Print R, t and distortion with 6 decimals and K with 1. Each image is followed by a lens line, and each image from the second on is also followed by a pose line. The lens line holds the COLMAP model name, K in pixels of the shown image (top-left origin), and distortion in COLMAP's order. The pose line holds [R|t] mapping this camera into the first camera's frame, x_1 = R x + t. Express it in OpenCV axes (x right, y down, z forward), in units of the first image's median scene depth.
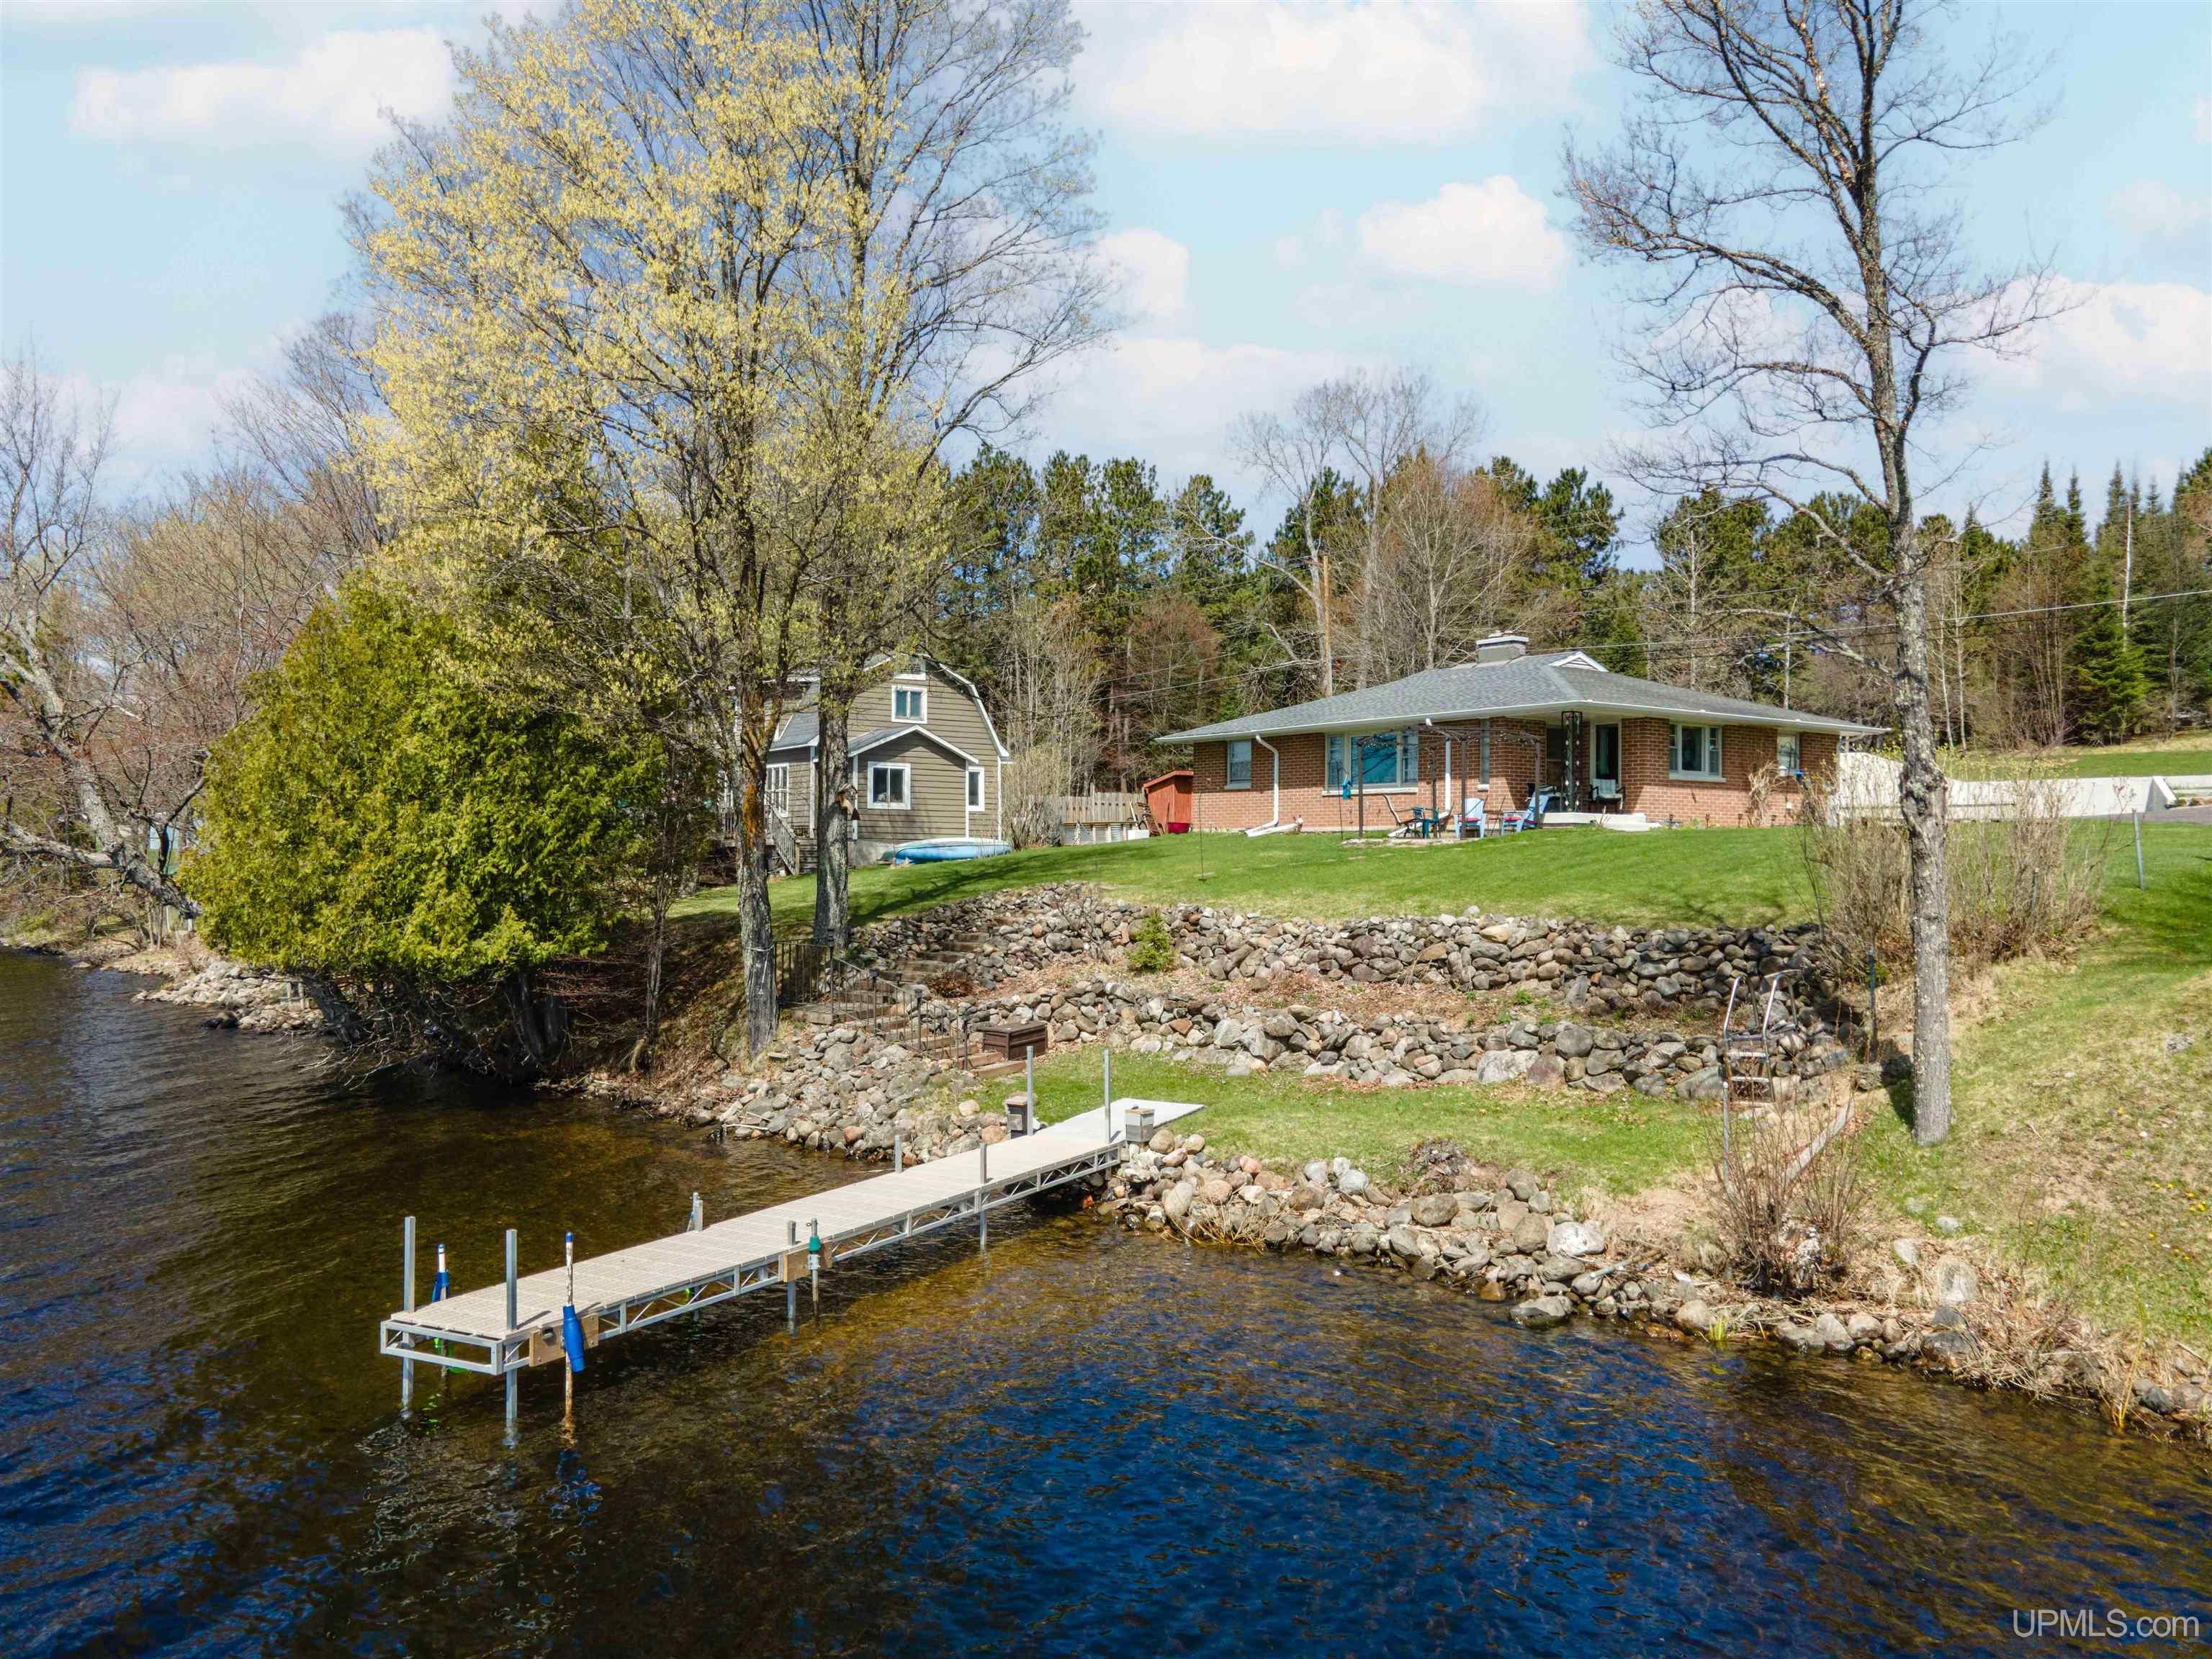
lens RADIAL K [[1629.9, 0, 1106.1], [0, 1629.9, 844.2], [0, 0, 1]] dist [0.034293, 0.005955]
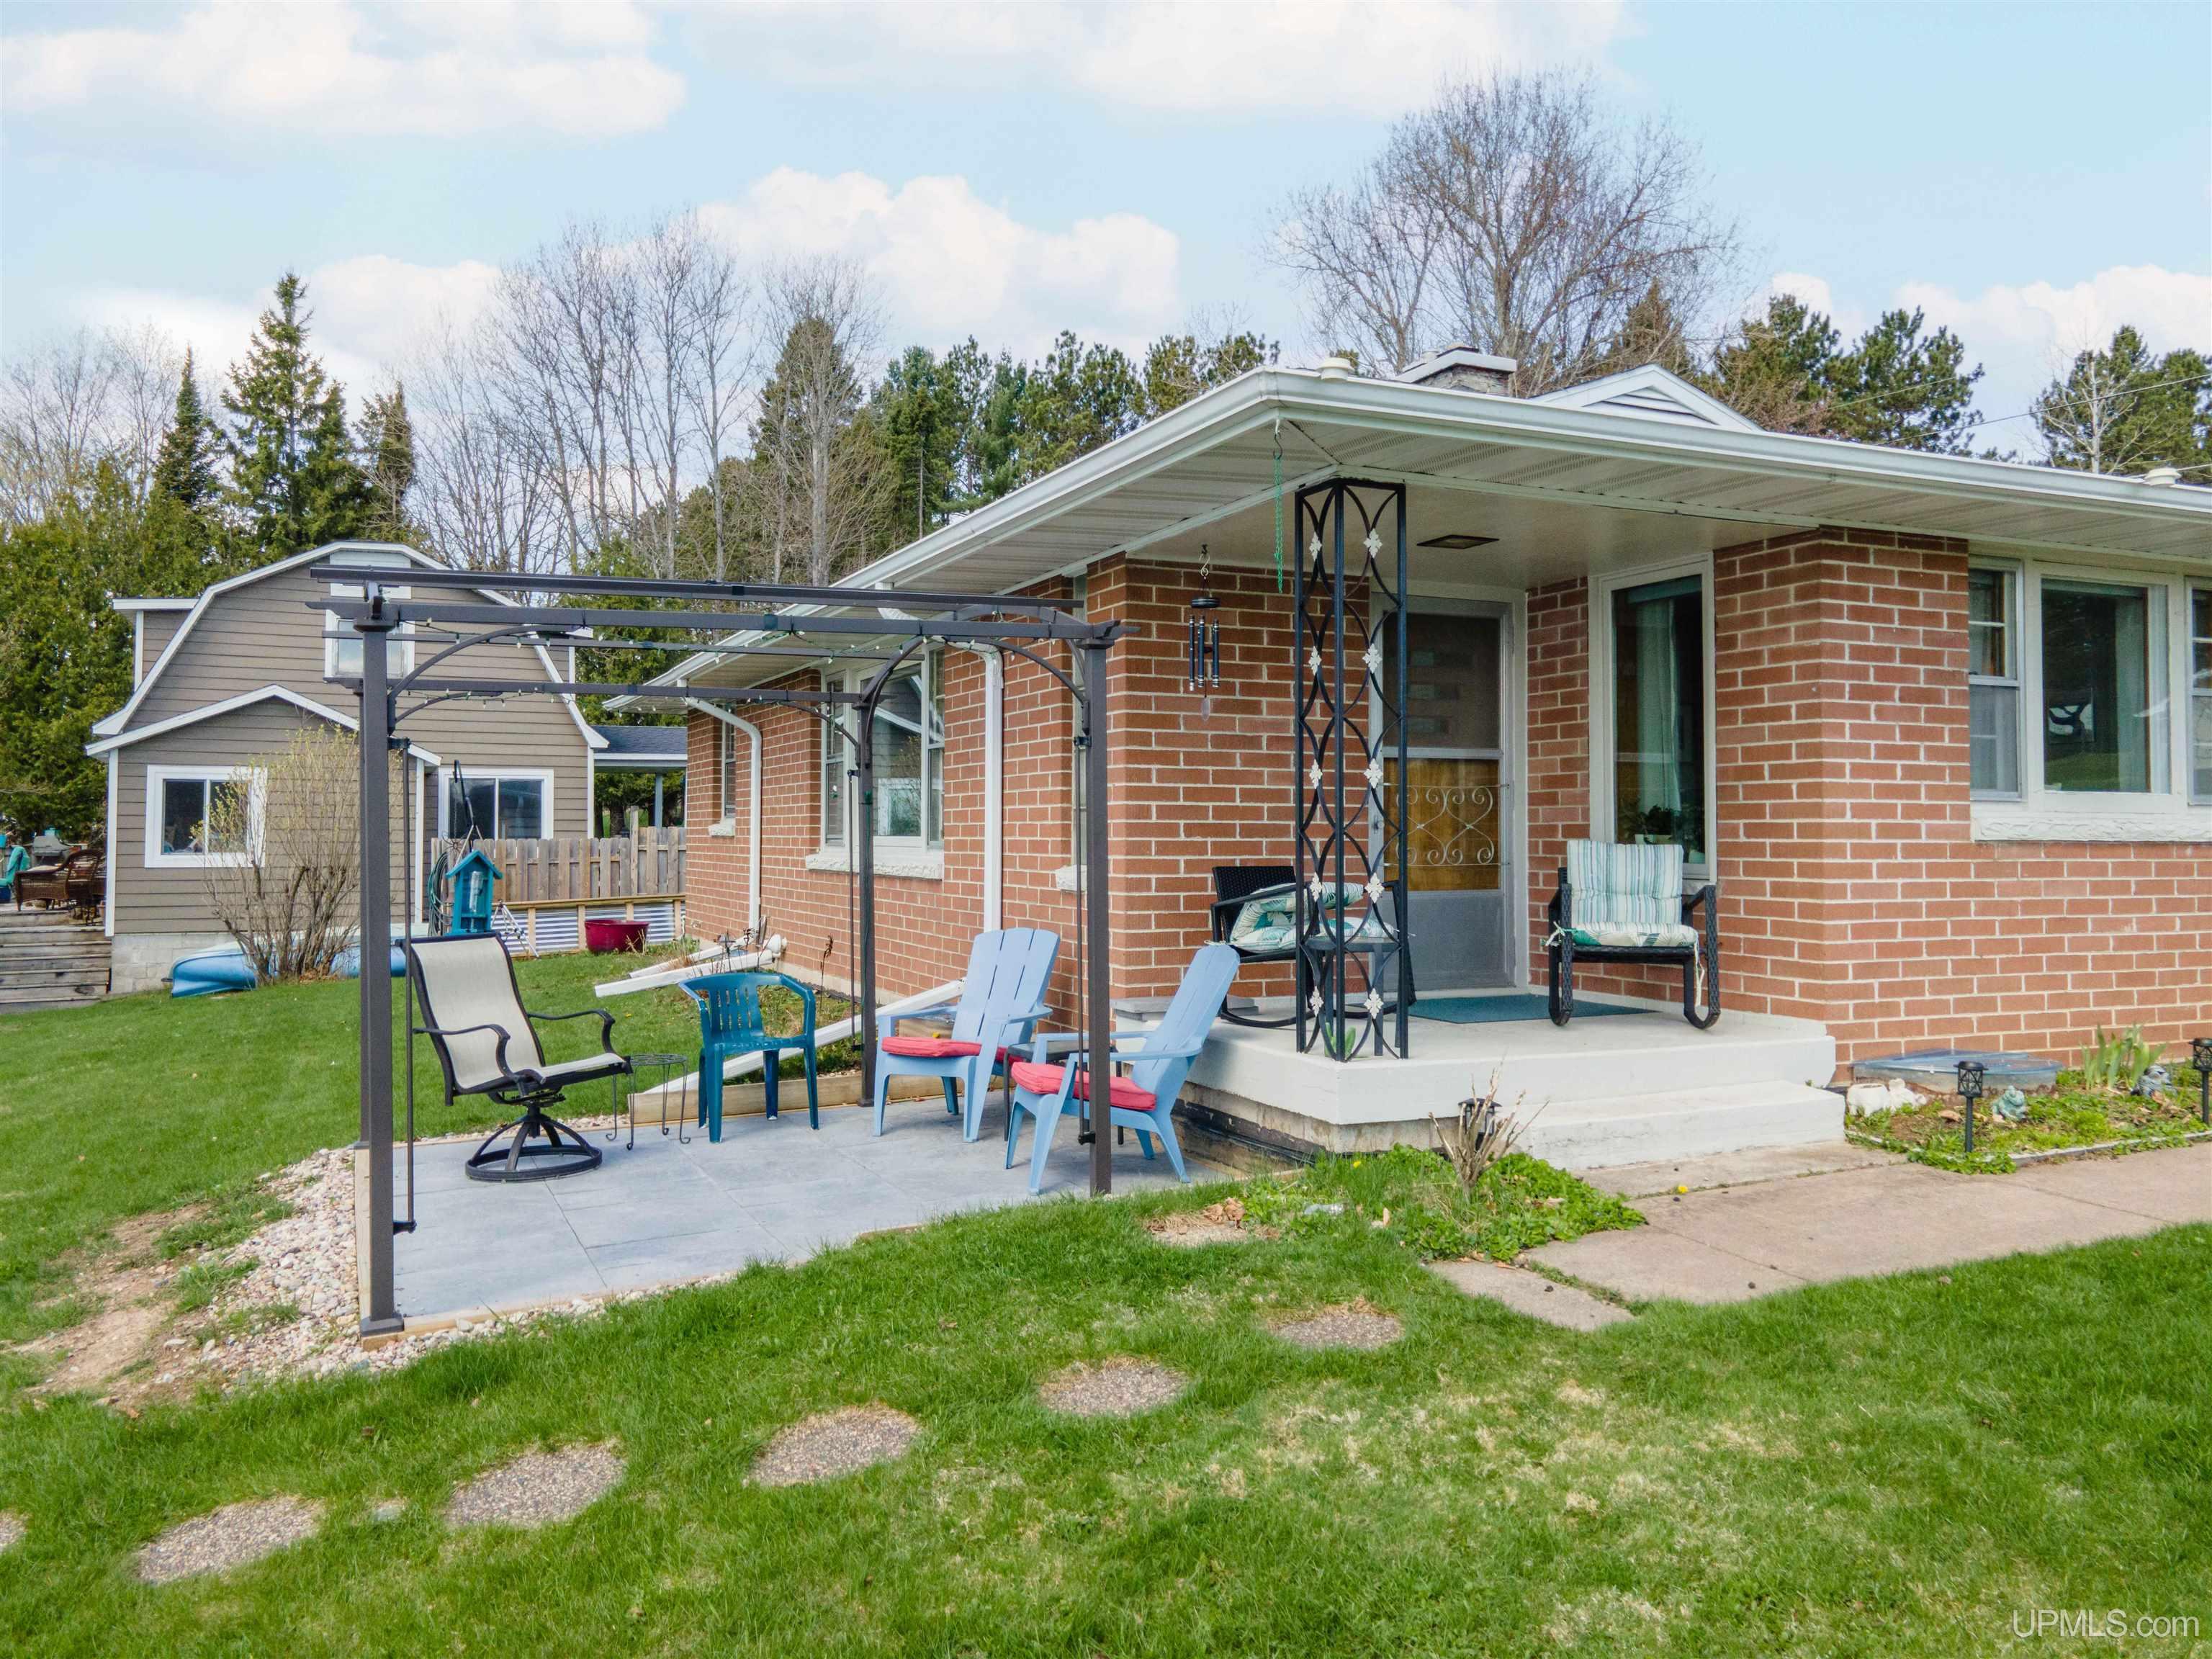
lens RADIAL K [[1629.1, 0, 1104.4], [0, 1629.1, 820.9], [0, 0, 1]] dist [0.011008, 0.049166]
pose [[0.980396, -0.006931, -0.196914, 0.429444], [0.006395, 0.999974, -0.003355, -0.064390], [0.196932, 0.002030, 0.980415, 1.200881]]
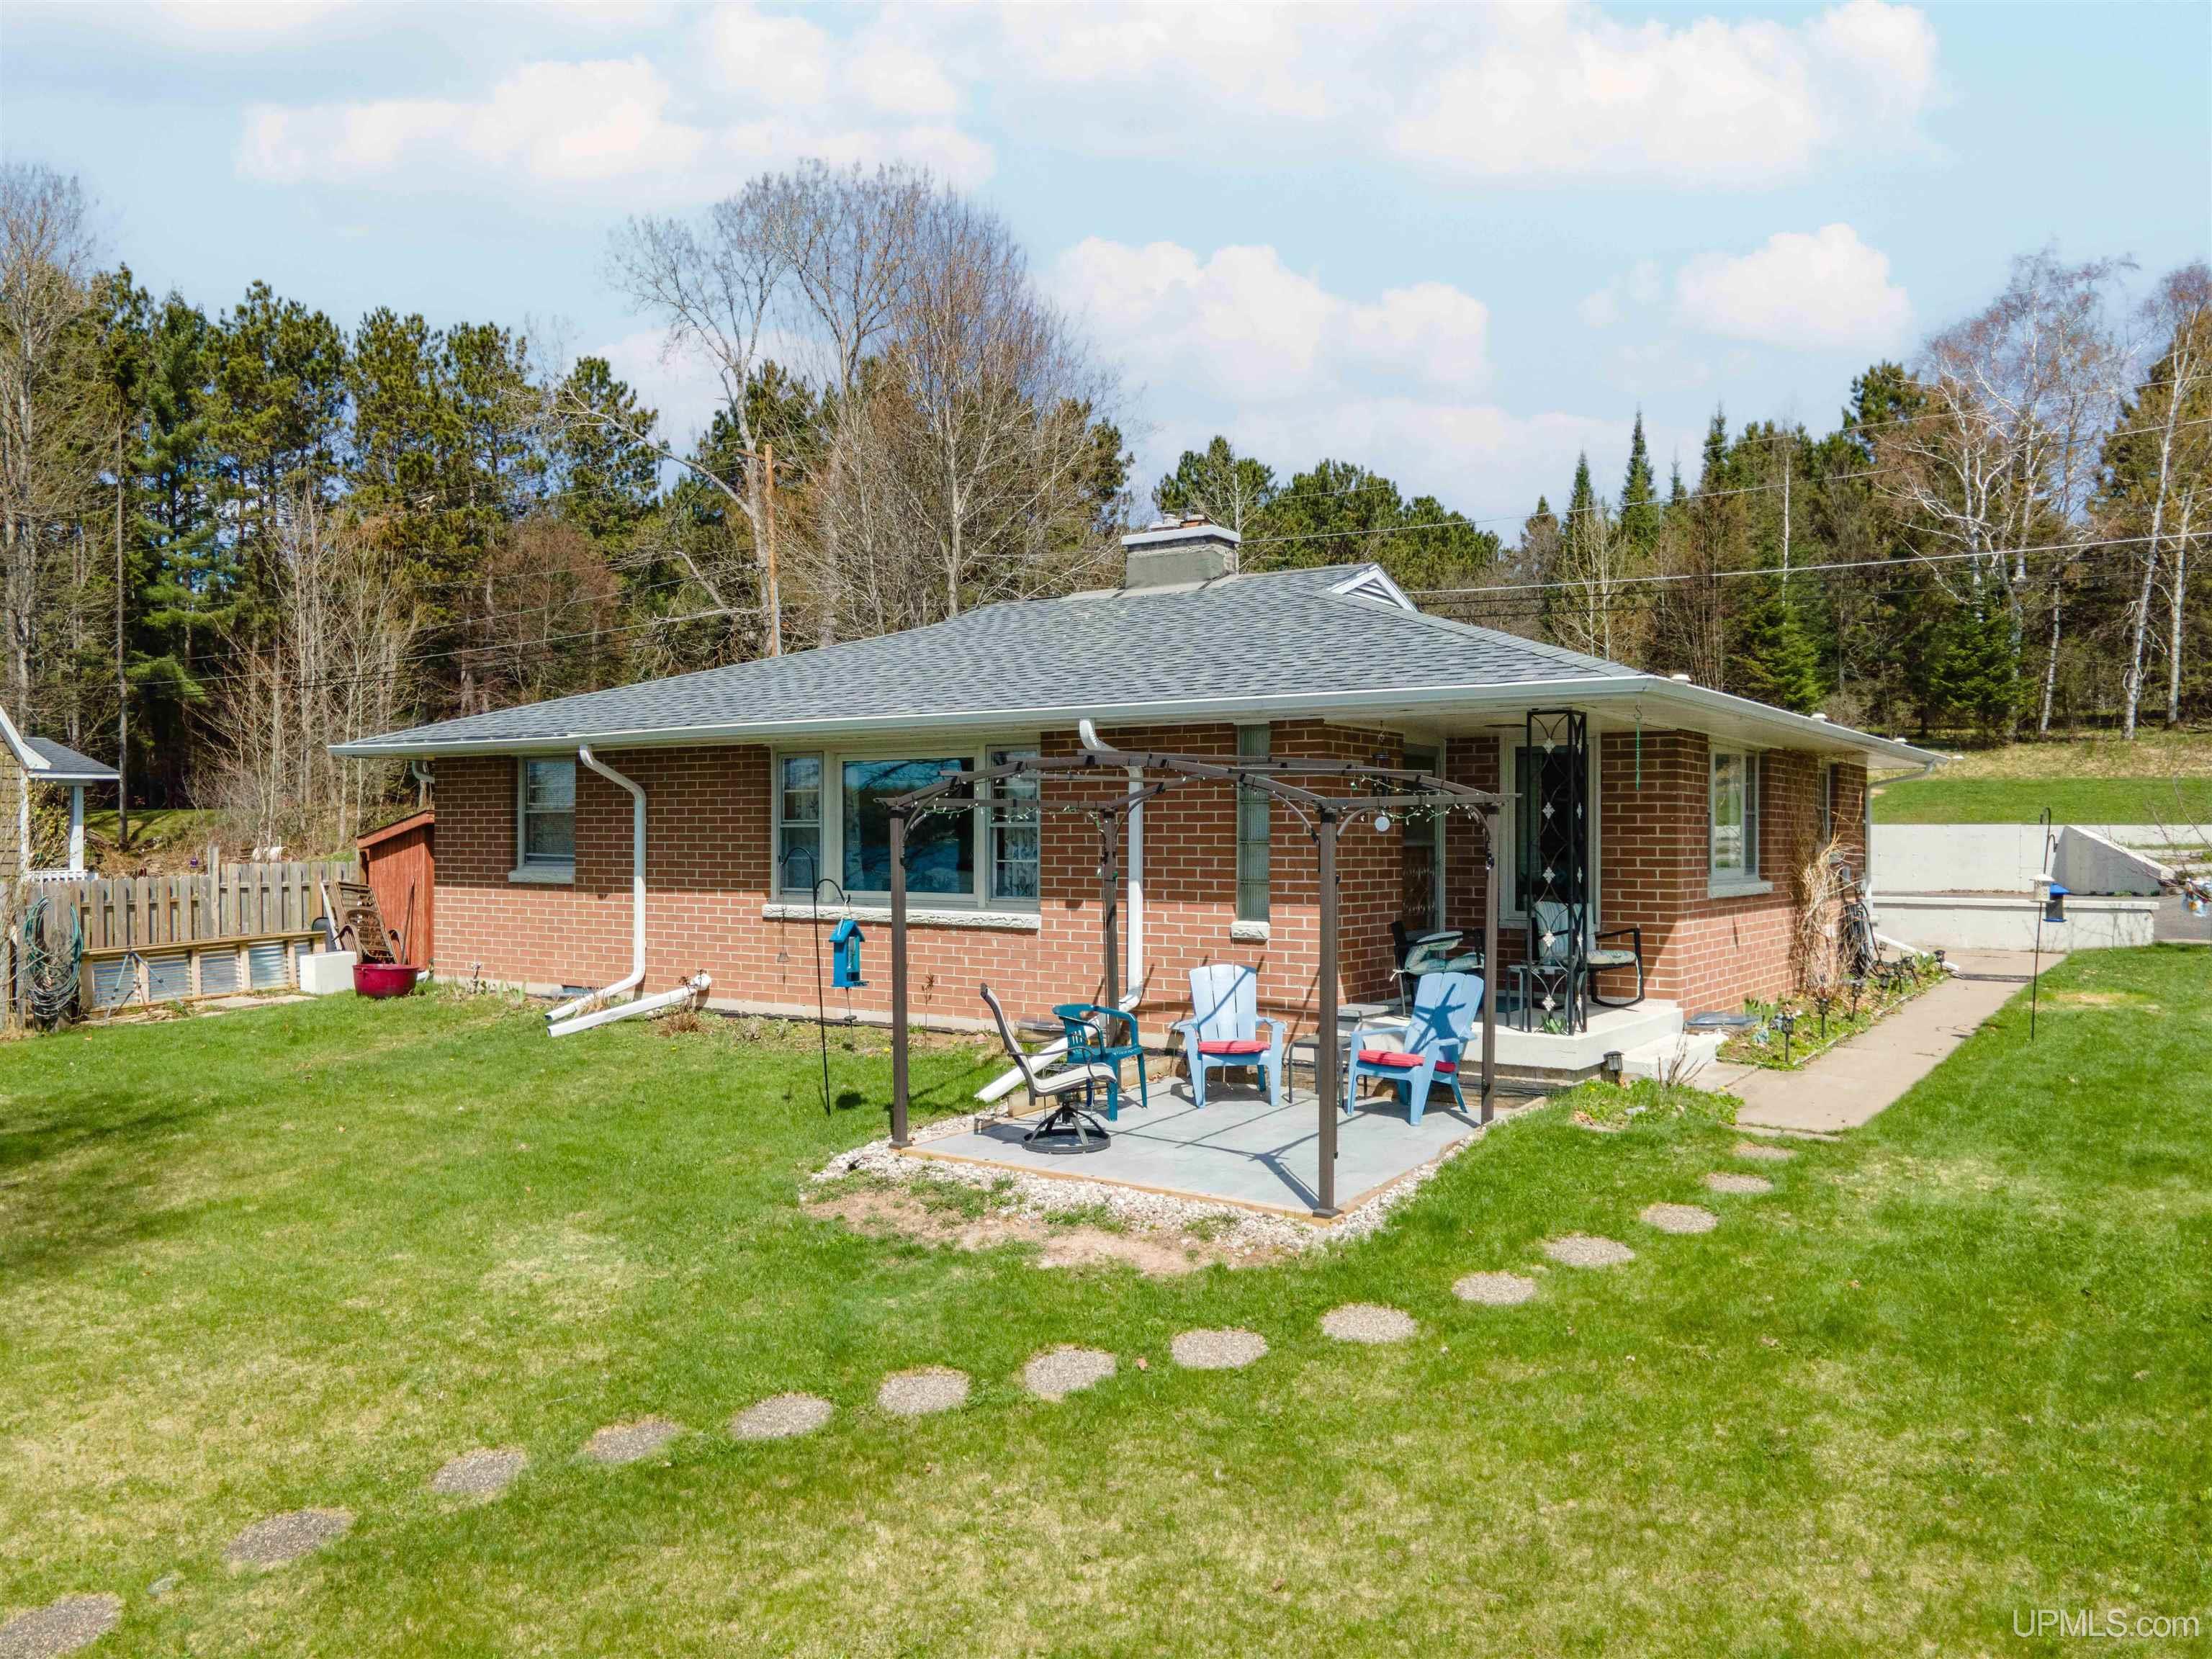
lens RADIAL K [[1629.9, 0, 1106.1], [0, 1629.9, 844.2], [0, 0, 1]] dist [0.034293, 0.005955]
pose [[0.943942, -0.005536, 0.330065, 0.143260], [0.001320, 0.999915, 0.012994, -0.087202], [-0.330109, -0.011830, 0.943869, 1.067504]]
